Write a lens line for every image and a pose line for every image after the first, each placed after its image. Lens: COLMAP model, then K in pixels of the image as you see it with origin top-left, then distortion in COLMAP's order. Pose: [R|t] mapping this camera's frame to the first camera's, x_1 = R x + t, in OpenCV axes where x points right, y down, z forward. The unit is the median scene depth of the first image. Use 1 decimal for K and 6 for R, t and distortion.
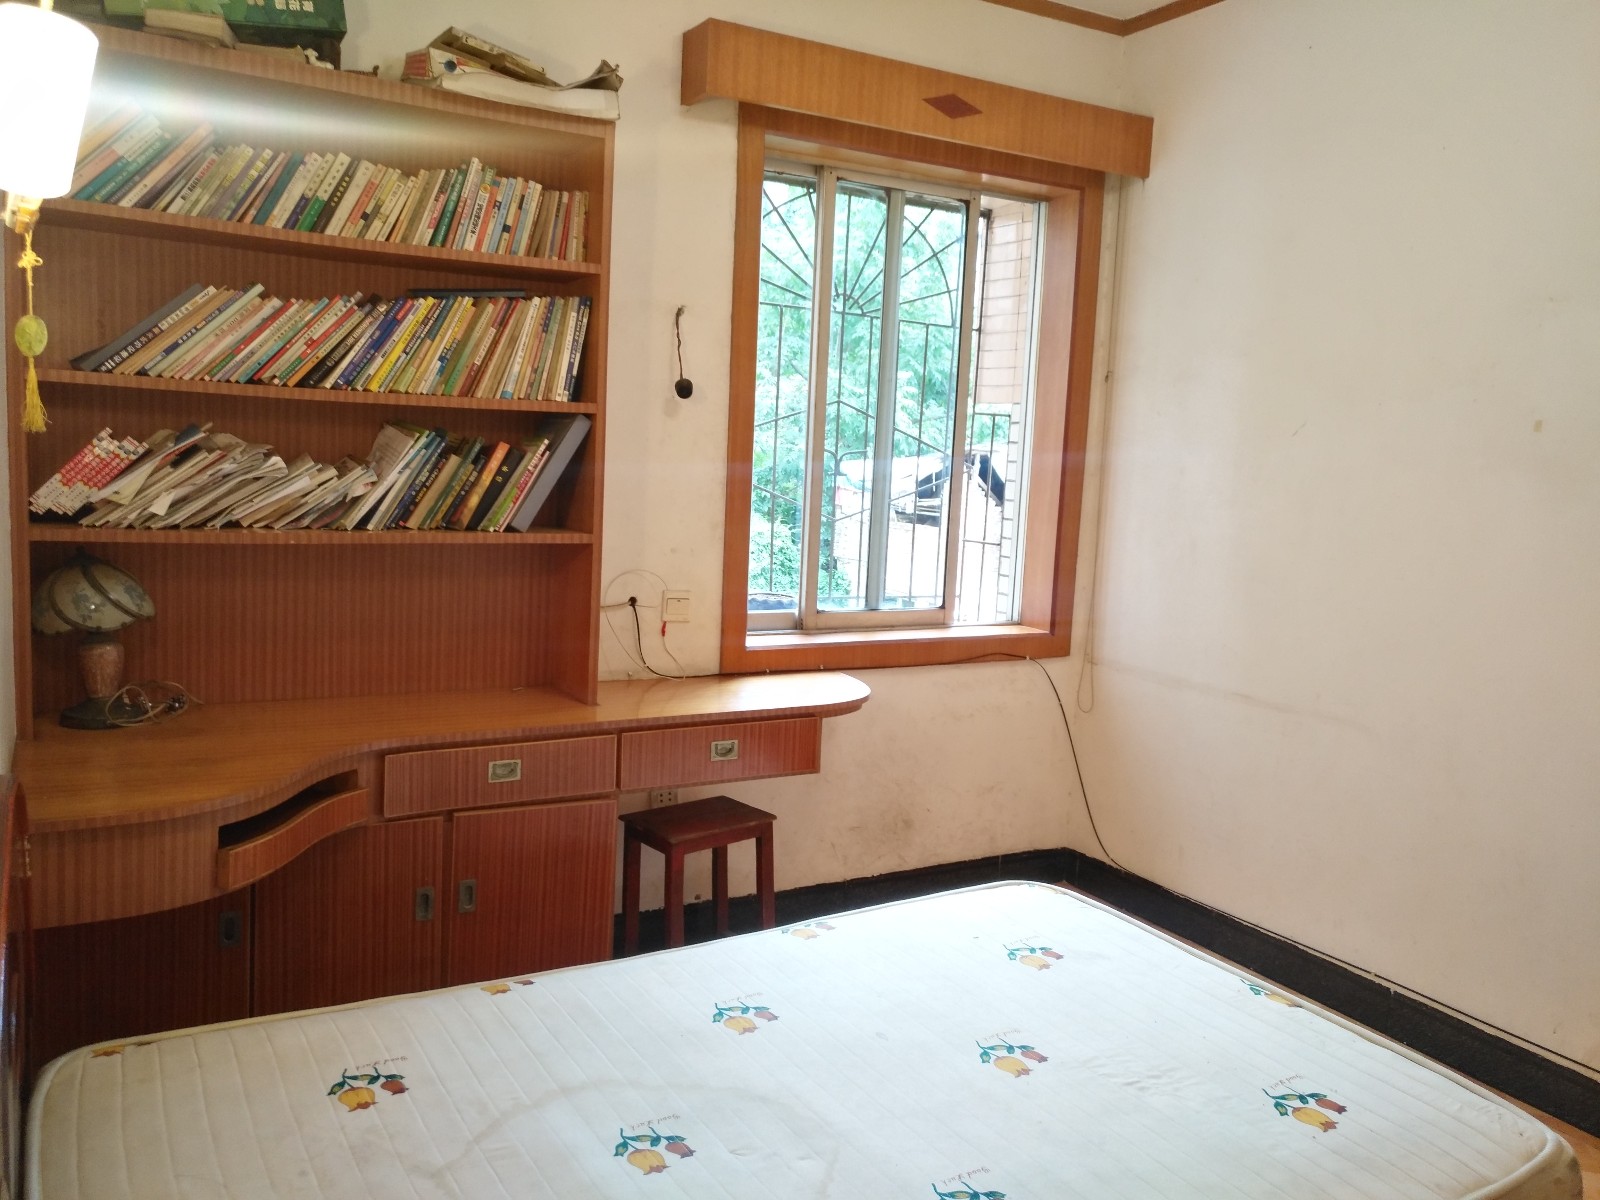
lens RADIAL K [[1288.4, 0, 800.0], [0, 1288.4, 600.0], [0, 0, 1]] dist [0.002747, 0.013688]
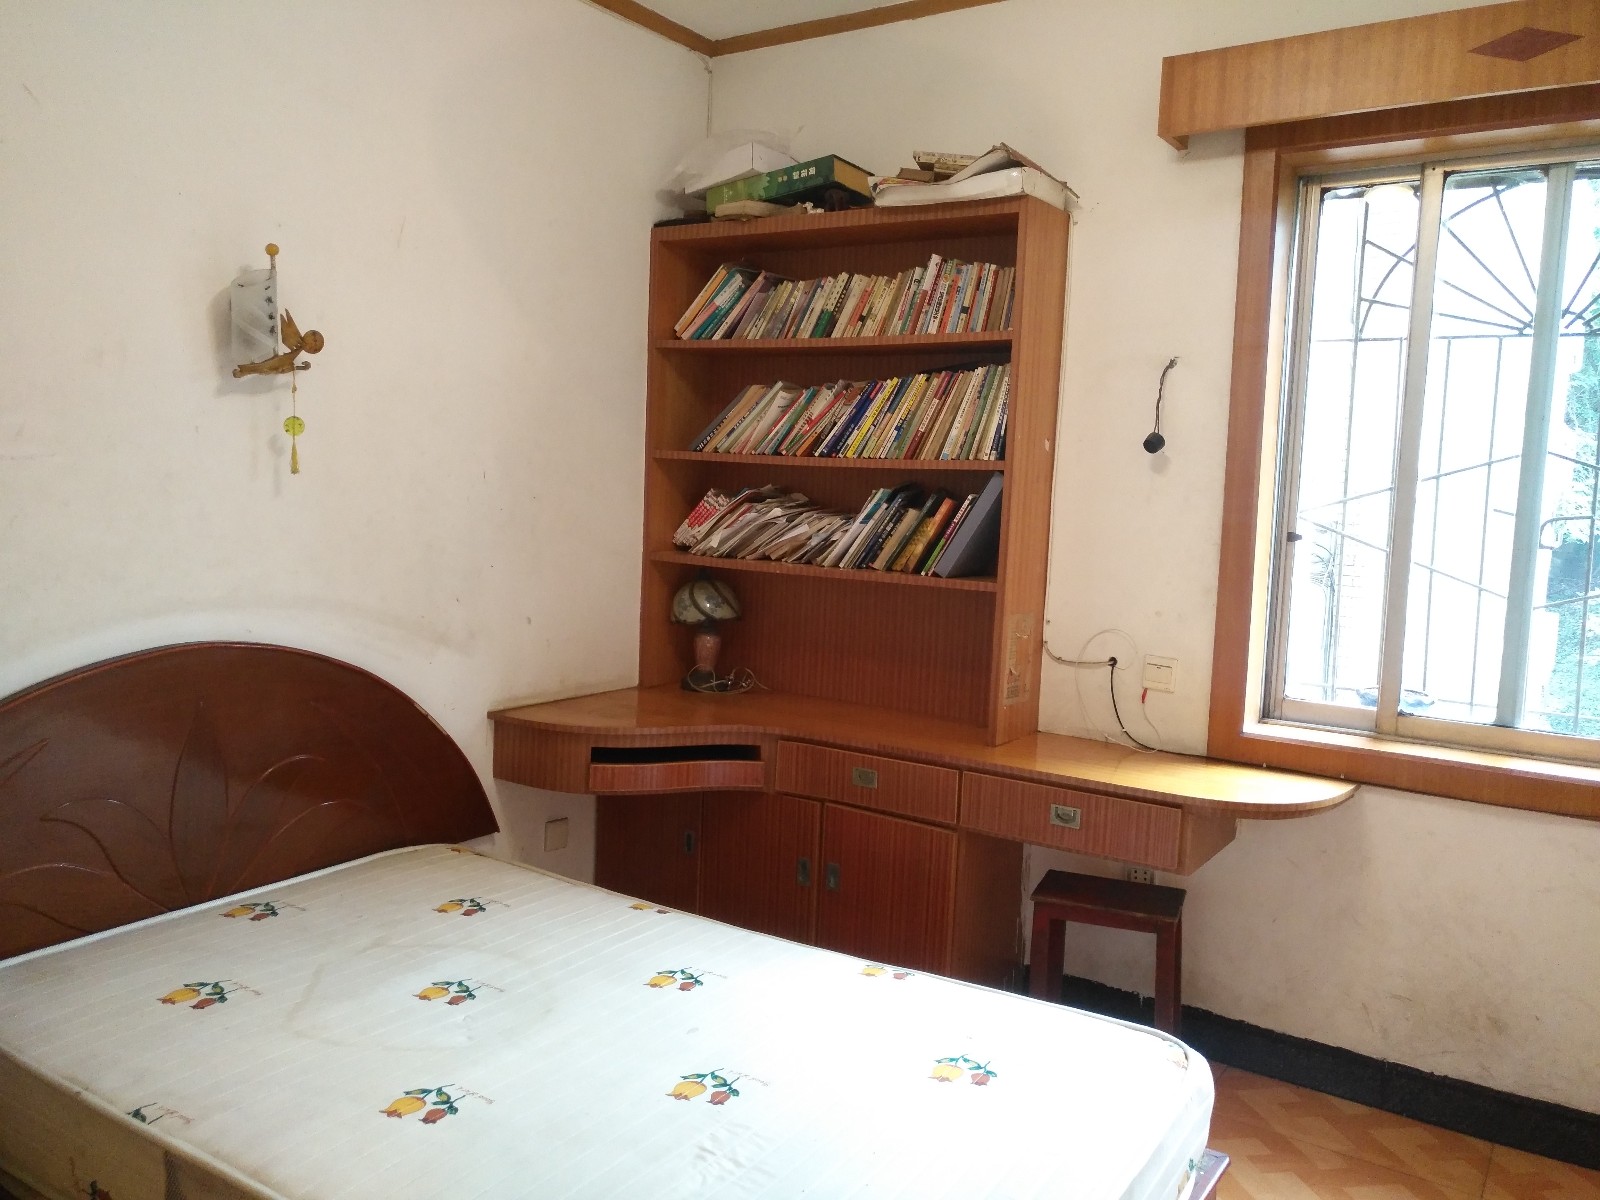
lens RADIAL K [[1288.4, 0, 800.0], [0, 1288.4, 600.0], [0, 0, 1]] dist [0.002747, 0.013688]
pose [[0.432716, 0.058180, -0.899651, 0.758363], [-0.125265, 0.992116, 0.003910, -0.022943], [0.892786, 0.111002, 0.436592, 0.417086]]
